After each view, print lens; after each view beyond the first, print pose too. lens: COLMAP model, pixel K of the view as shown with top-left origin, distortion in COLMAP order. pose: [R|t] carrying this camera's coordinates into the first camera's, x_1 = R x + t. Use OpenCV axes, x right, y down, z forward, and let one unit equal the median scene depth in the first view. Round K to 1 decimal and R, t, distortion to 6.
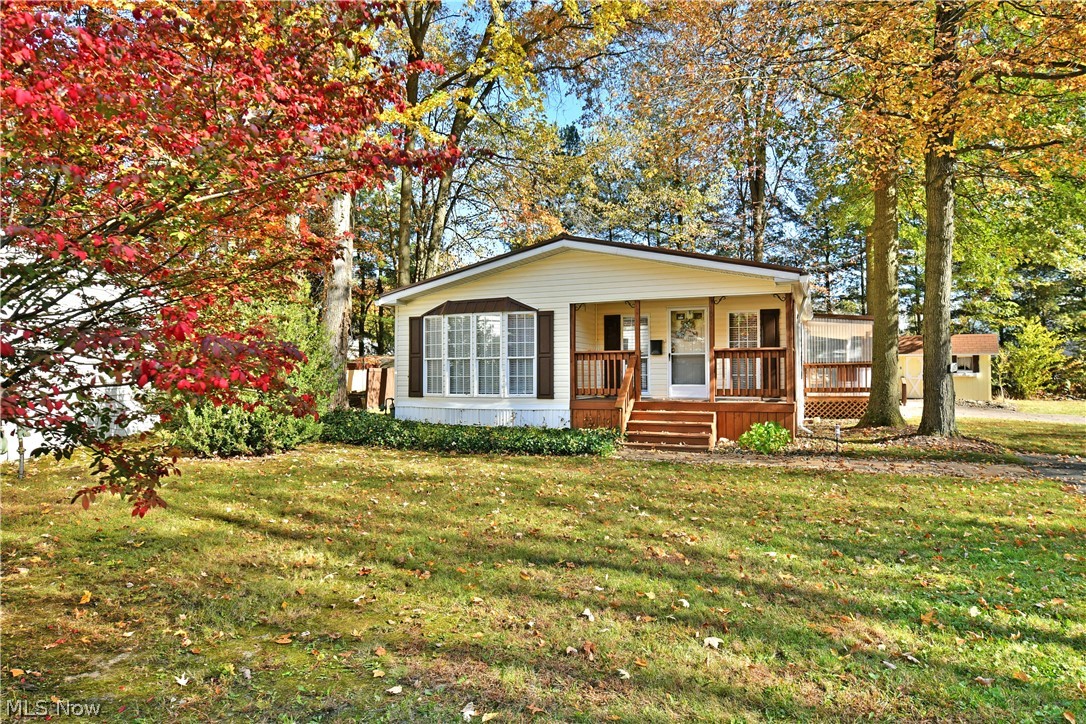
lens RADIAL K [[660.5, 0, 551.5], [0, 660.5, 361.9], [0, 0, 1]] dist [-0.019106, -0.000884]
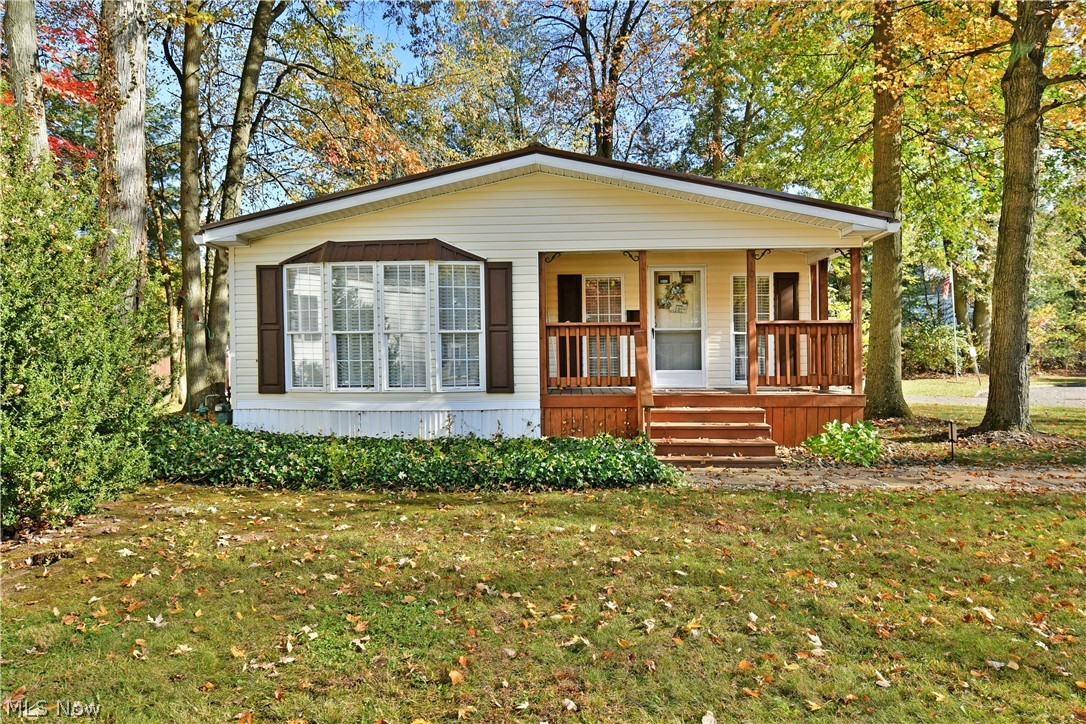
lens RADIAL K [[660.5, 0, 542.5], [0, 660.5, 370.6], [0, 0, 1]] dist [-0.019106, -0.000884]
pose [[0.934908, -0.009217, 0.354771, -0.202819], [-0.003678, 0.999357, 0.035658, 0.008731], [-0.354872, -0.034642, 0.934273, 0.355831]]
